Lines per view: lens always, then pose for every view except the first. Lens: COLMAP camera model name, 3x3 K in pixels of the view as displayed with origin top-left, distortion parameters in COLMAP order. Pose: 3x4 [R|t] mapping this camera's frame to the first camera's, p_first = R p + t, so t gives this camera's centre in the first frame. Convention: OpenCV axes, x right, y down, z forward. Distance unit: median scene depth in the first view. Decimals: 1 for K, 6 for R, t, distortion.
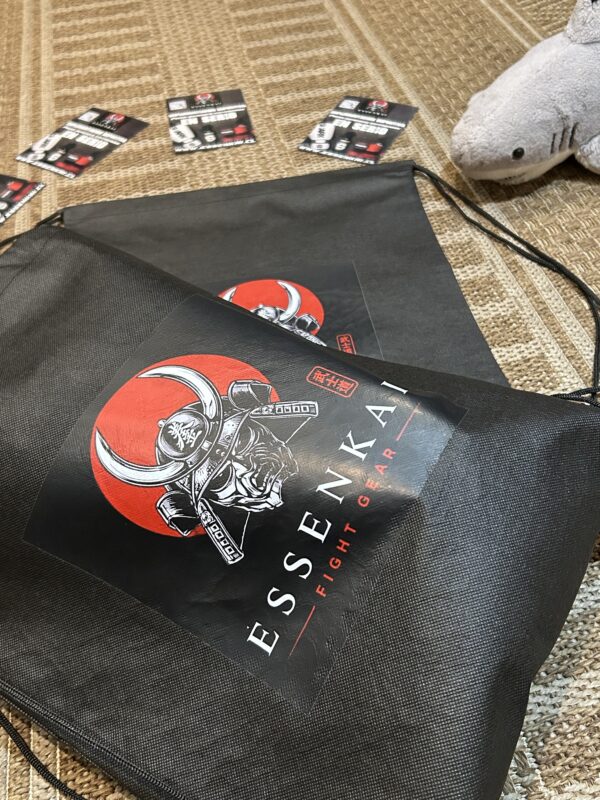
lens RADIAL K [[806.6, 0, 300.0], [0, 806.6, 400.0], [0, 0, 1]] dist [0.043055, -0.035793]
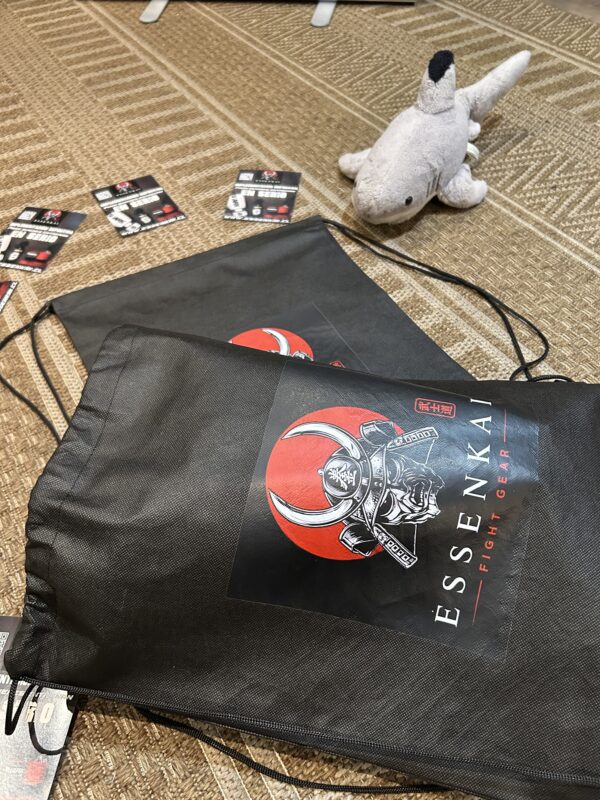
lens RADIAL K [[628.8, 0, 300.0], [0, 628.8, 400.0], [0, 0, 1]] dist [0.027354, -0.005997]
pose [[0.940922, -0.218776, 0.258462, -0.204341], [0.212667, 0.975755, 0.051727, -0.064994], [-0.263513, 0.006295, 0.964635, 0.040733]]
